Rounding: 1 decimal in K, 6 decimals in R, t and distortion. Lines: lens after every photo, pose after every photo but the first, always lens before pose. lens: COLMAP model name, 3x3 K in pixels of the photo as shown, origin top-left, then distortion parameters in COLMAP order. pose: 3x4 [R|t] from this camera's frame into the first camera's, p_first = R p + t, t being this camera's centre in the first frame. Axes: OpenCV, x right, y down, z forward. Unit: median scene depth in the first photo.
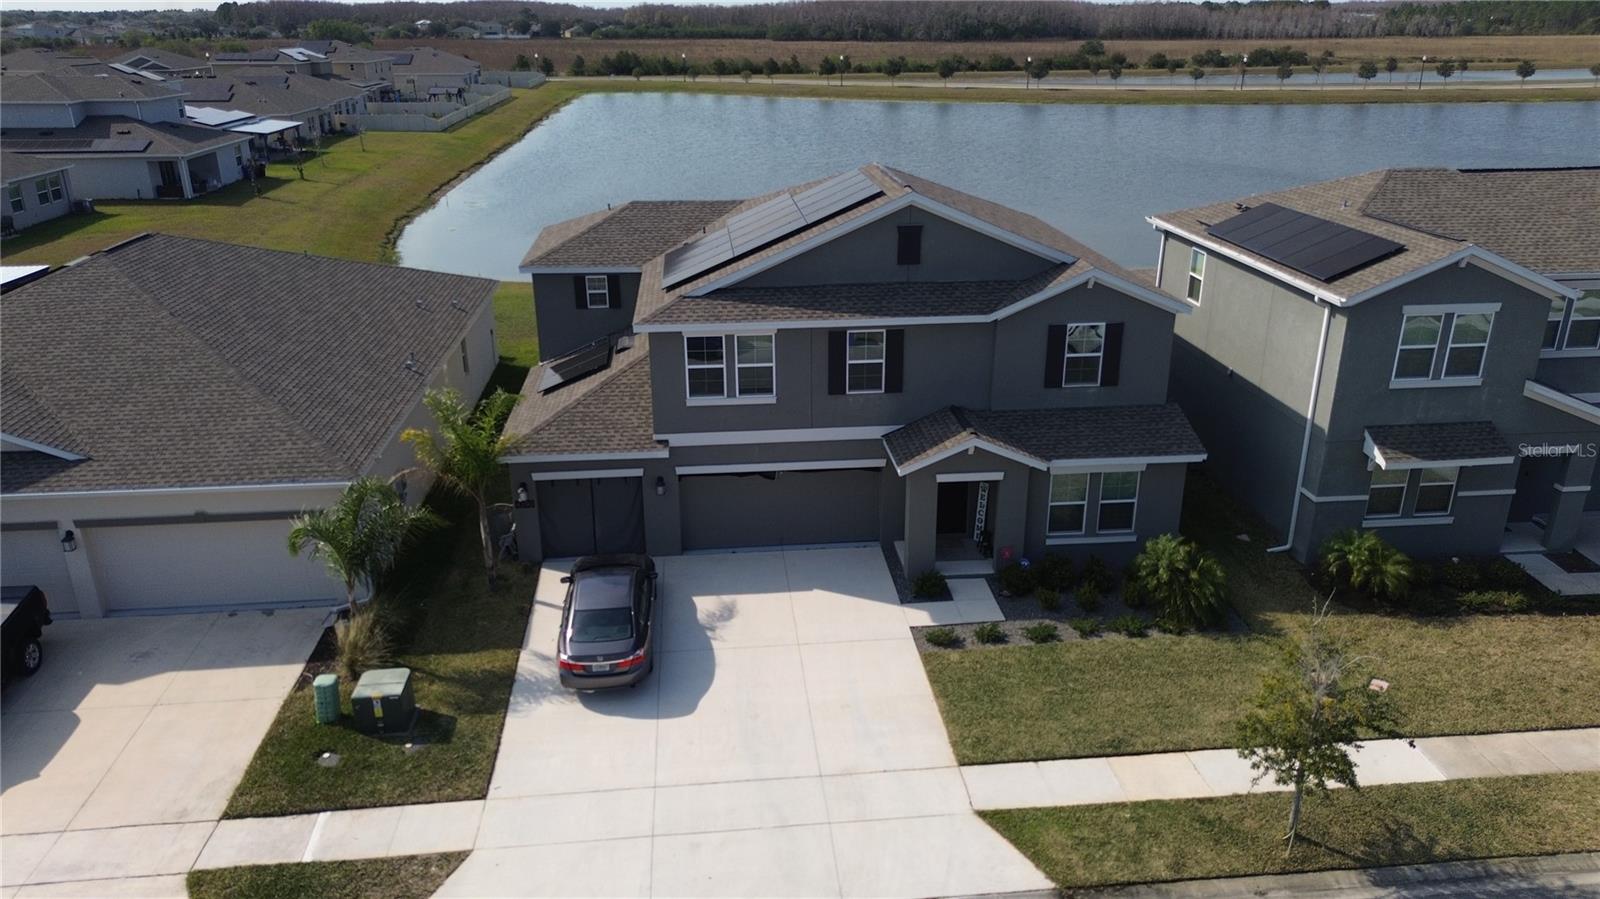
lens RADIAL K [[1130.9, 0, 800.0], [0, 1130.9, 449.5], [0, 0, 1]] dist [0.094938, -0.067501]
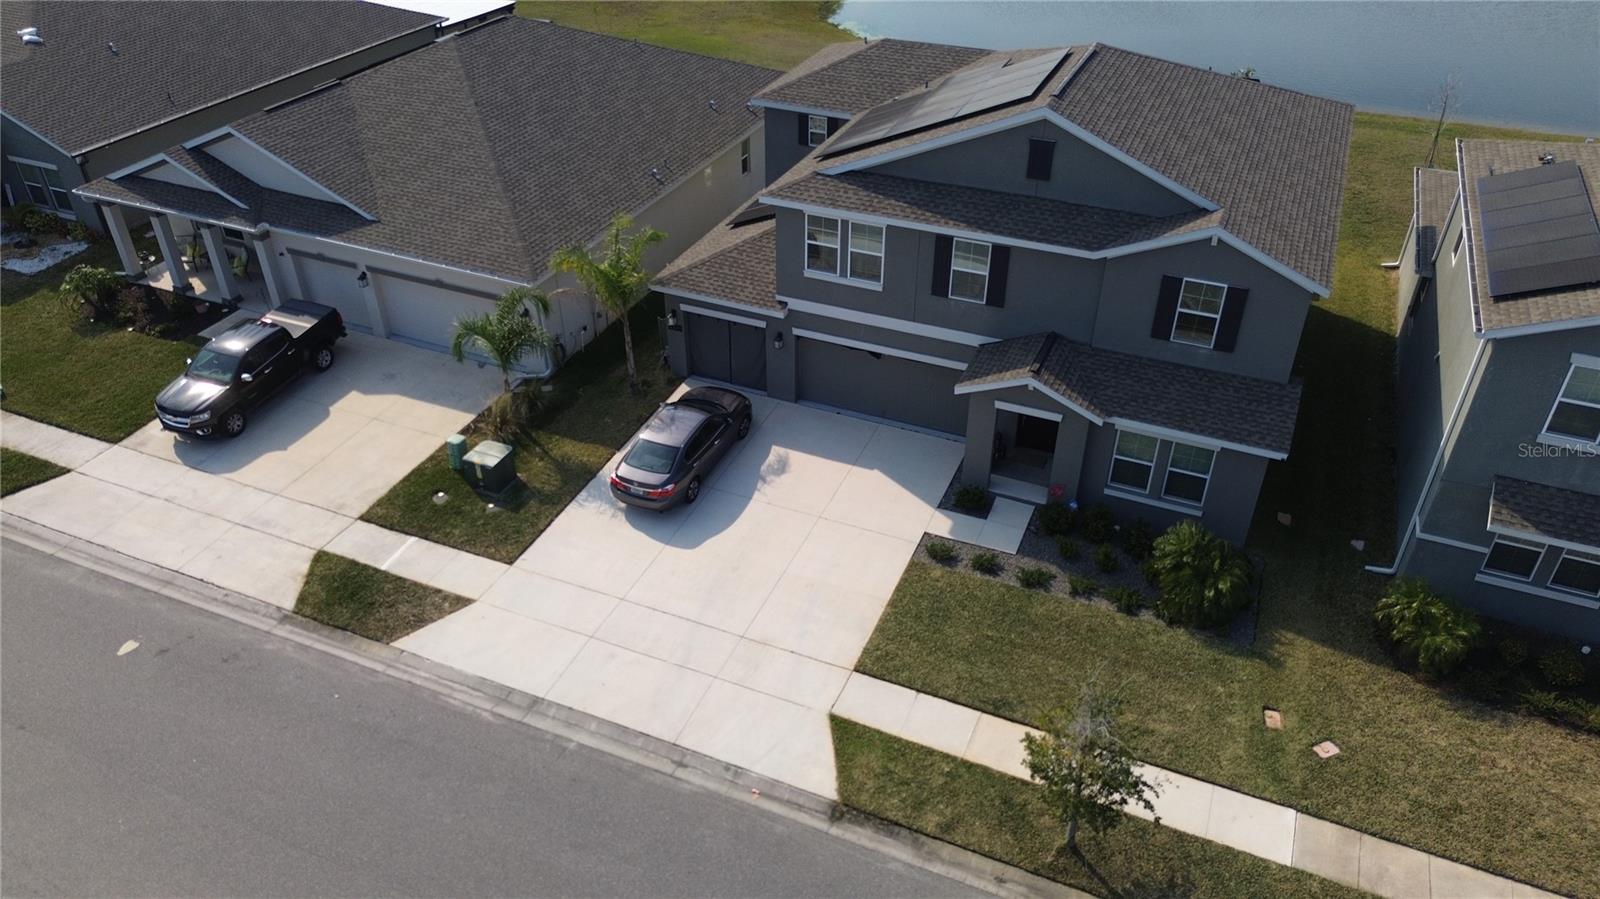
lens RADIAL K [[1122.6, 0, 800.0], [0, 1122.6, 449.5], [0, 0, 1]] dist [0.127389, -0.108659]
pose [[0.875583, 0.280711, -0.393136, 0.380188], [-0.179394, 0.944583, 0.274920, -0.184090], [0.448522, -0.170189, 0.877419, 0.026016]]
